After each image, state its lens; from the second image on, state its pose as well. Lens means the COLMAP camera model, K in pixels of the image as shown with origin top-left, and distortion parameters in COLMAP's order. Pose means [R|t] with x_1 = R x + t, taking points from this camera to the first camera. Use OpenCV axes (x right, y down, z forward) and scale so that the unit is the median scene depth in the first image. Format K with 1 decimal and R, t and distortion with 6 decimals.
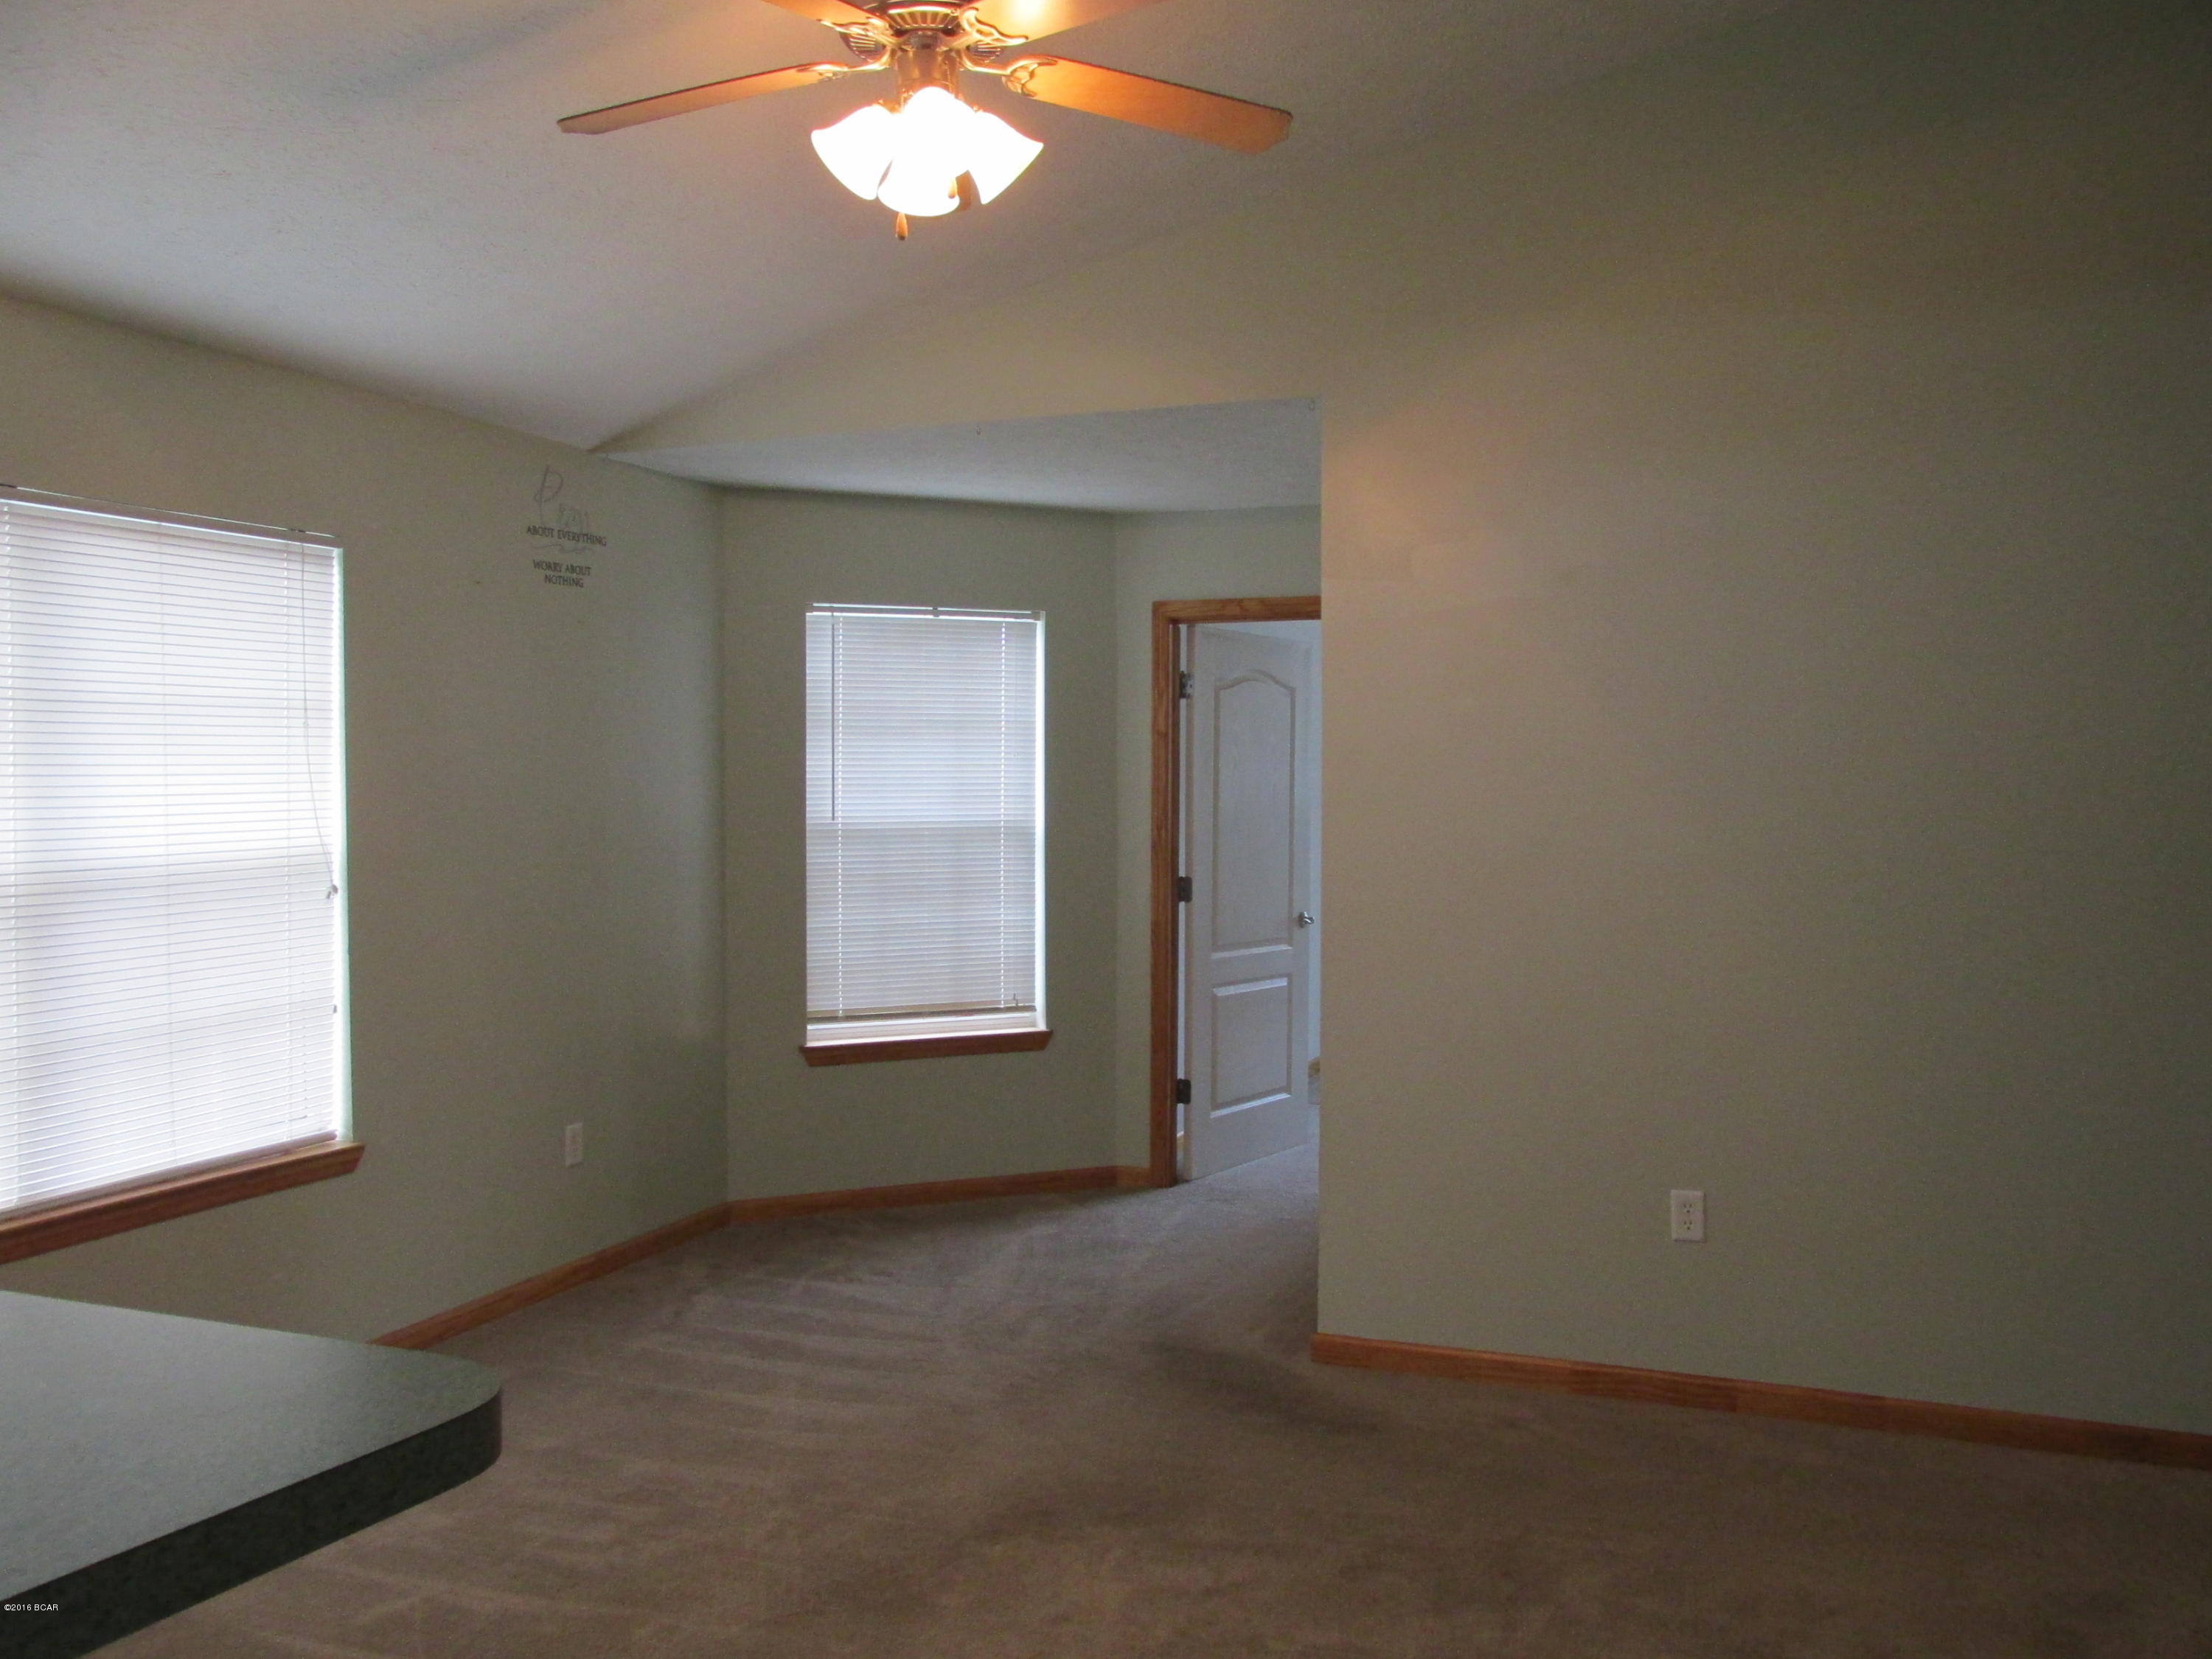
lens RADIAL K [[1837.0, 0, 1106.0], [0, 1837.0, 829.5], [0, 0, 1]] dist [-0.051902, 0.000247]
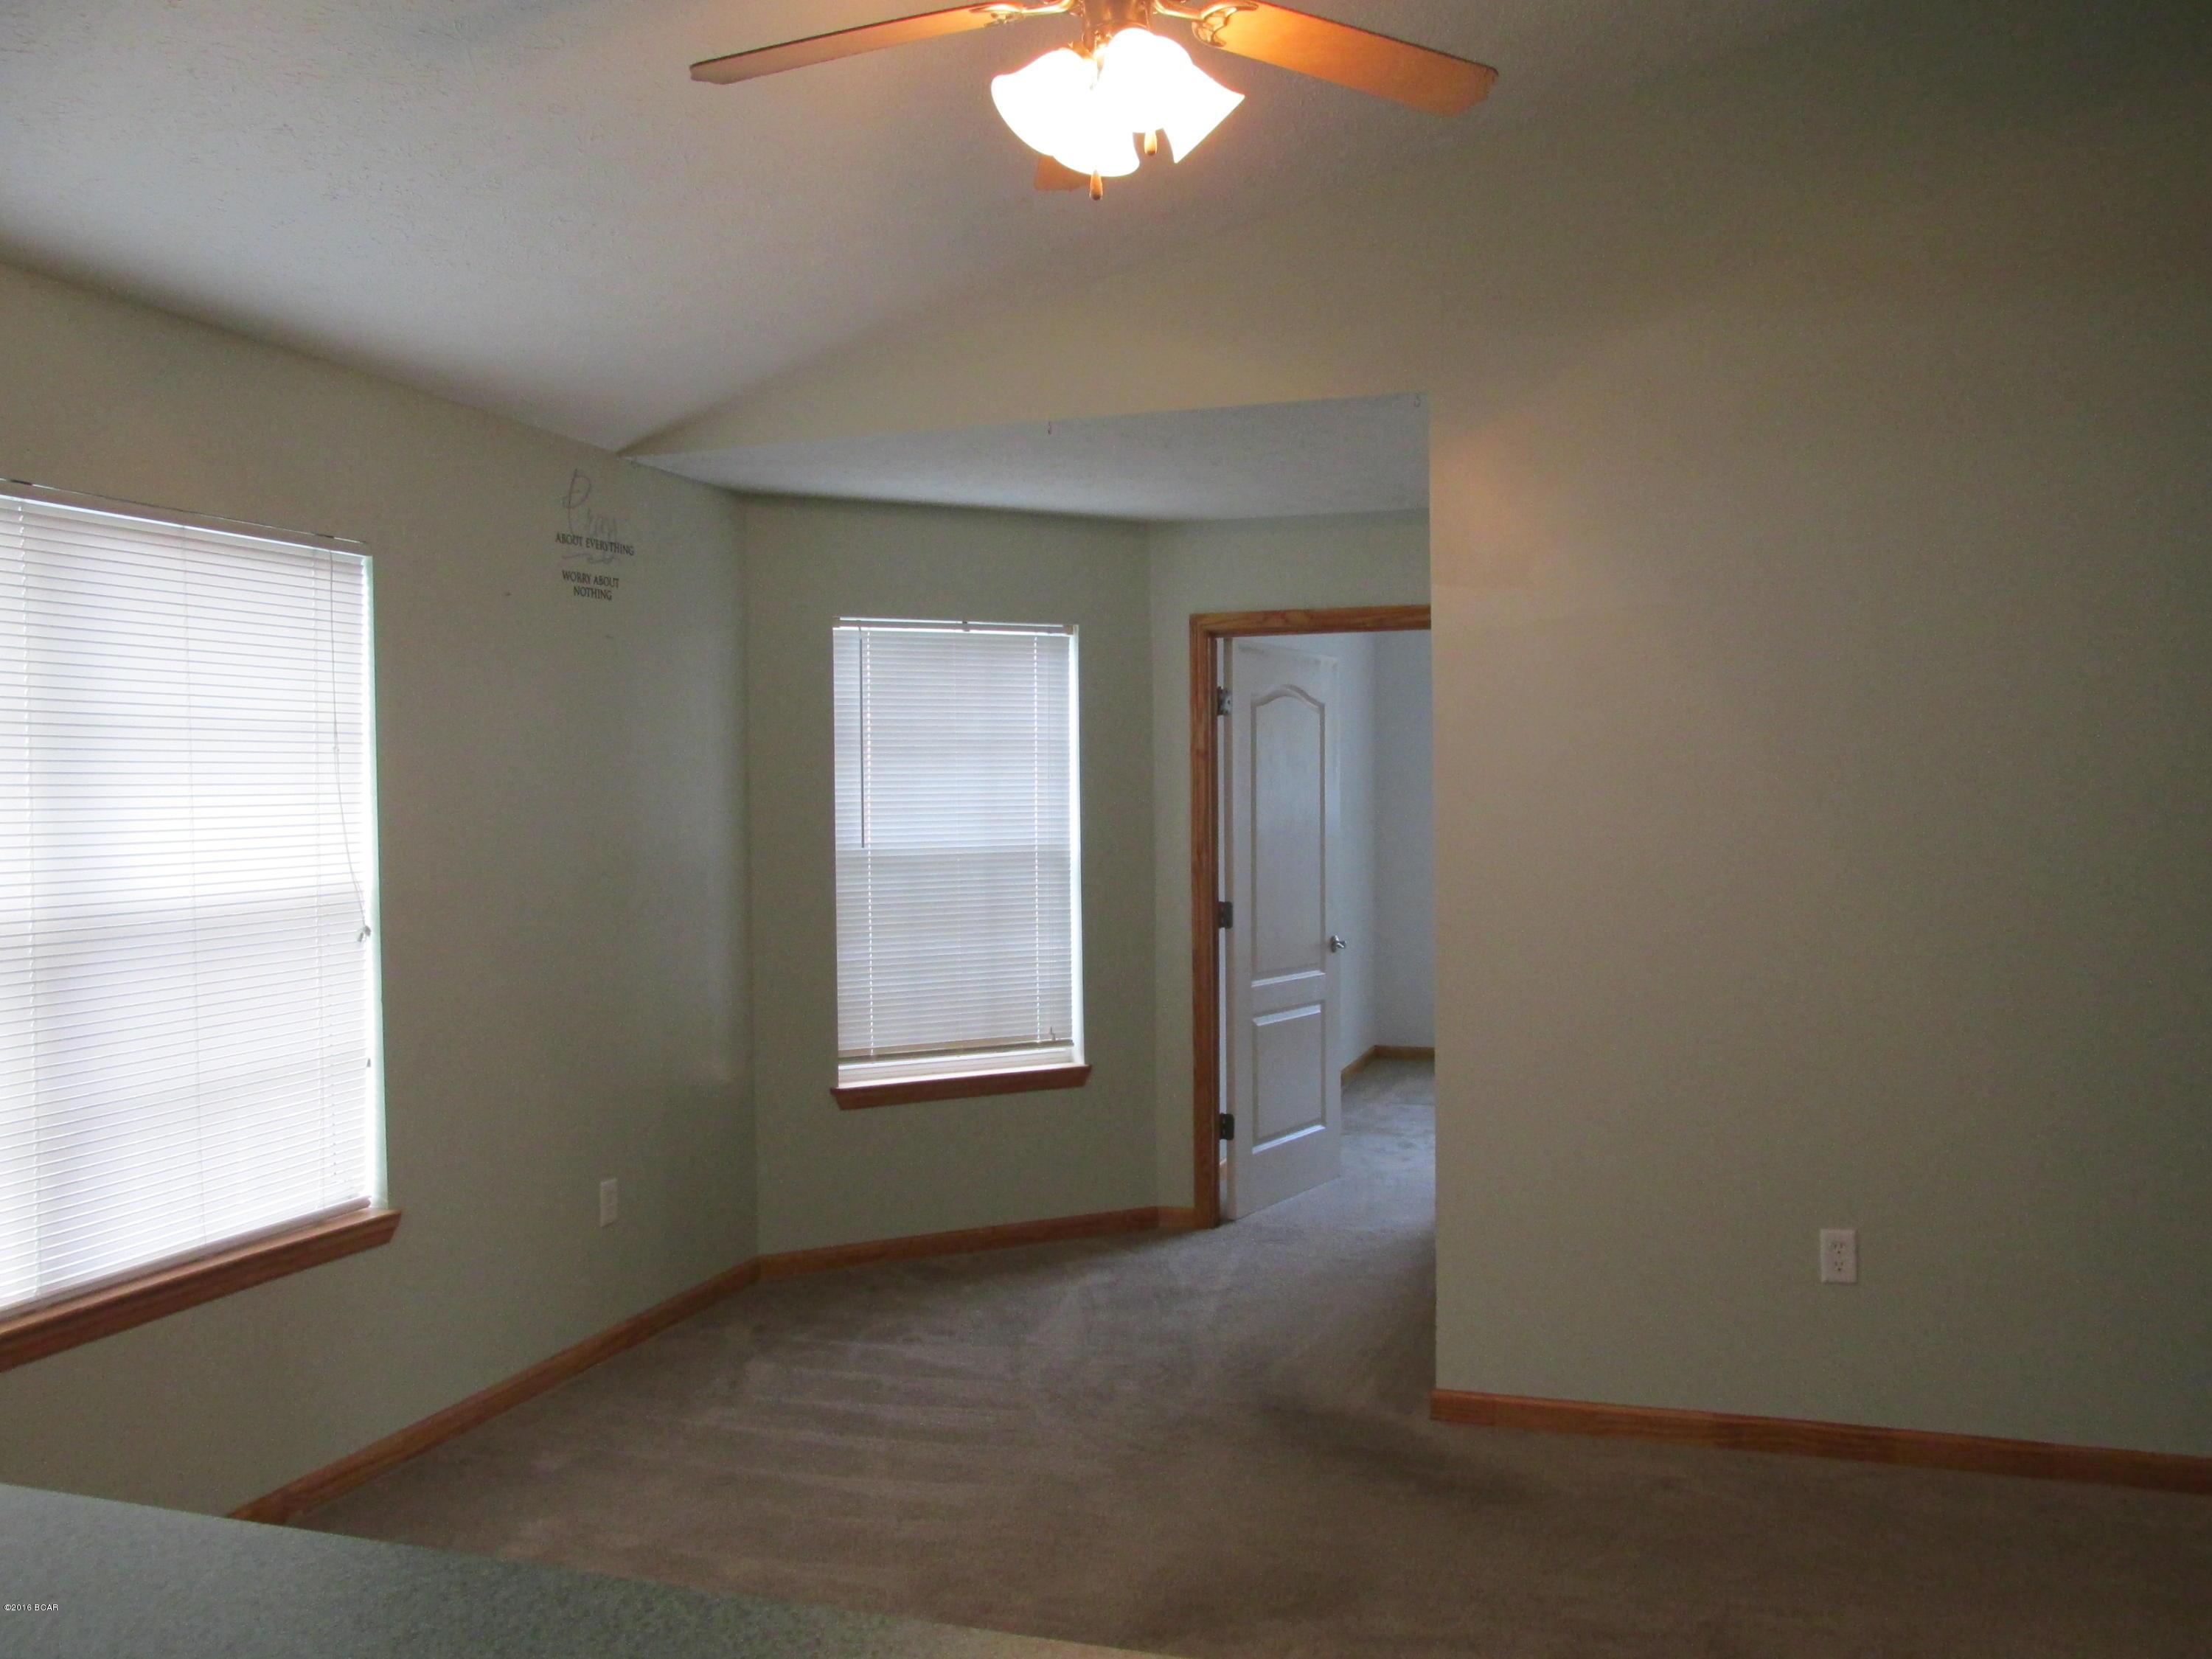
lens RADIAL K [[1837.0, 0, 1106.0], [0, 1837.0, 829.5], [0, 0, 1]] dist [-0.051902, 0.000247]
pose [[0.998611, -0.011375, 0.051437, -0.094603], [0.011931, 0.999874, -0.010513, -0.003593], [-0.051311, 0.011112, 0.998621, 0.068290]]
